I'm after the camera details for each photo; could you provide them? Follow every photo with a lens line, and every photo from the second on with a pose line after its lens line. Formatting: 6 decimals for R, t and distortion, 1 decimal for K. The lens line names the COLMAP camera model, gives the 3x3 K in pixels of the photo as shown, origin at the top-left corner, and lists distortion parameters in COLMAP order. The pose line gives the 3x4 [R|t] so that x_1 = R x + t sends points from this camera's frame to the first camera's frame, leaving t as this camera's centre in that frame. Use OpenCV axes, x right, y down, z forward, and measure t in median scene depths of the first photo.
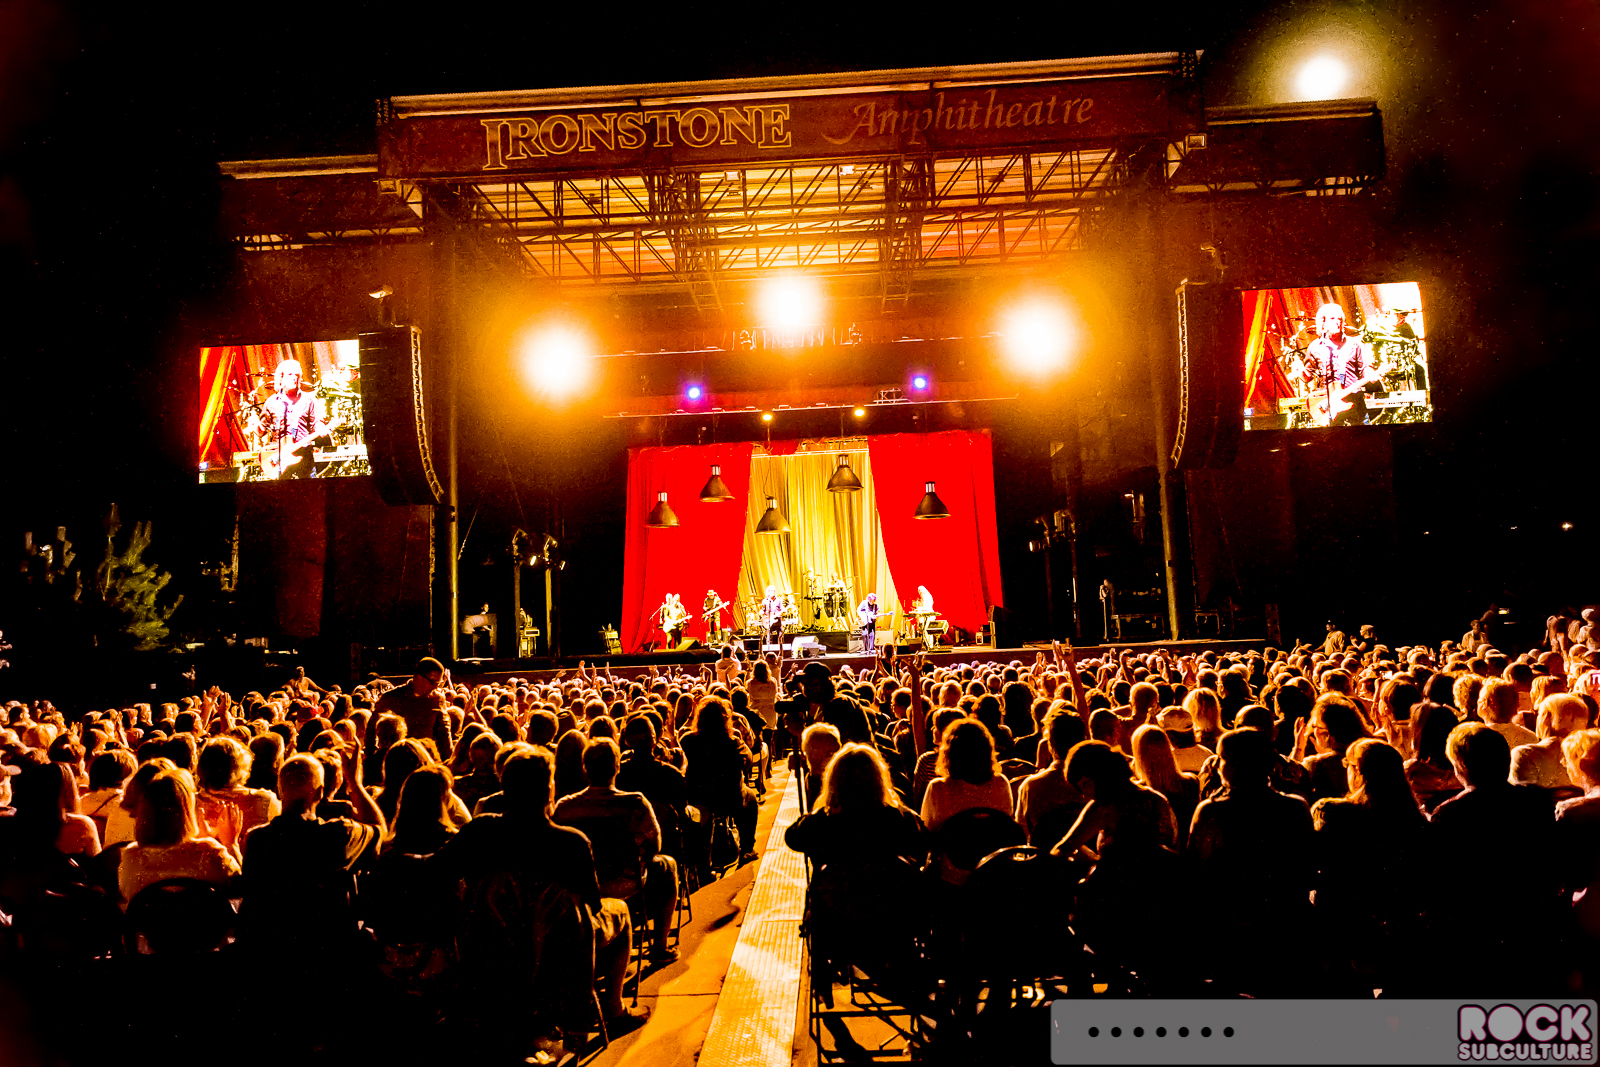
lens RADIAL K [[1058.4, 0, 801.5], [0, 1058.4, 533.7], [0, 0, 1]] dist [0.024746, -0.006435]
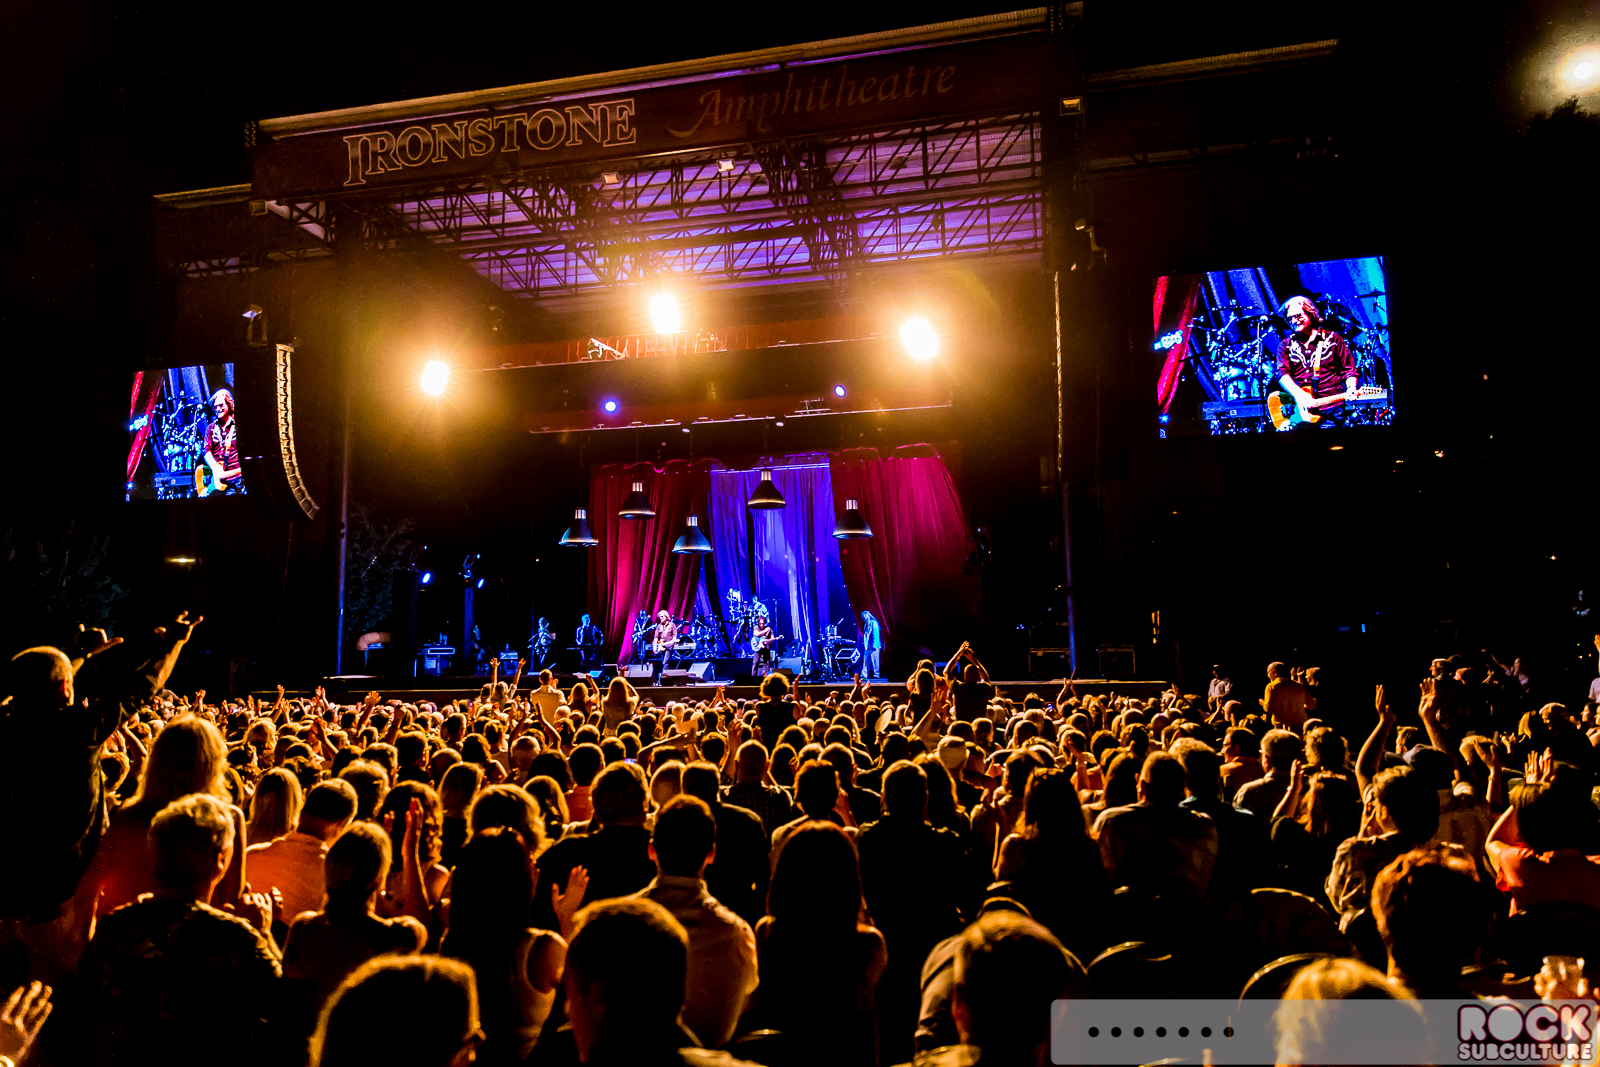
lens RADIAL K [[1058.4, 0, 807.6], [0, 1058.4, 527.3], [0, 0, 1]] dist [0.024746, -0.006435]
pose [[0.977914, 0.007406, -0.208877, 0.336979], [-0.011614, 0.999753, -0.018927, -0.008671], [0.208686, 0.020935, 0.977759, 0.119697]]
